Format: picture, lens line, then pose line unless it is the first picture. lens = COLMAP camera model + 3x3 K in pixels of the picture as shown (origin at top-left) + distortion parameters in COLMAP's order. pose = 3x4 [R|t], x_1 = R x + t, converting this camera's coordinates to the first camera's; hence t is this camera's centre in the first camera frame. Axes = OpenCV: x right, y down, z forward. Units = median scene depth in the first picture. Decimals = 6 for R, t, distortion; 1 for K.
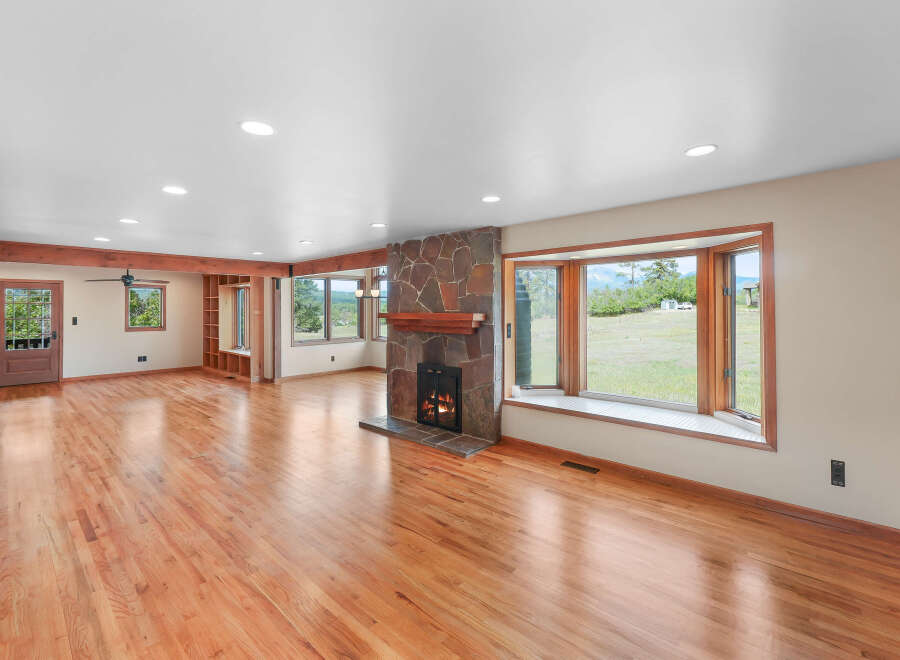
lens RADIAL K [[422.2, 0, 450.3], [0, 422.2, 305.4], [0, 0, 1]] dist [0.001647, 0.000037]
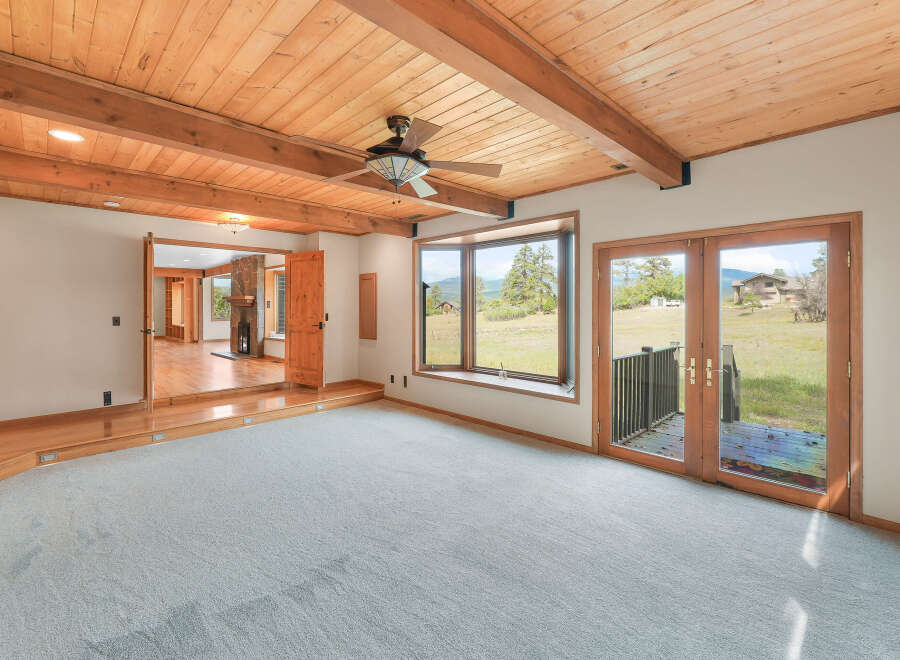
lens RADIAL K [[422.2, 0, 450.3], [0, 422.2, 305.4], [0, 0, 1]] dist [0.001647, 0.000037]
pose [[0.998758, 0.002724, -0.049747, 0.616757], [-0.002460, 0.999983, 0.005364, 0.028209], [0.049761, -0.005235, 0.998747, -0.559291]]
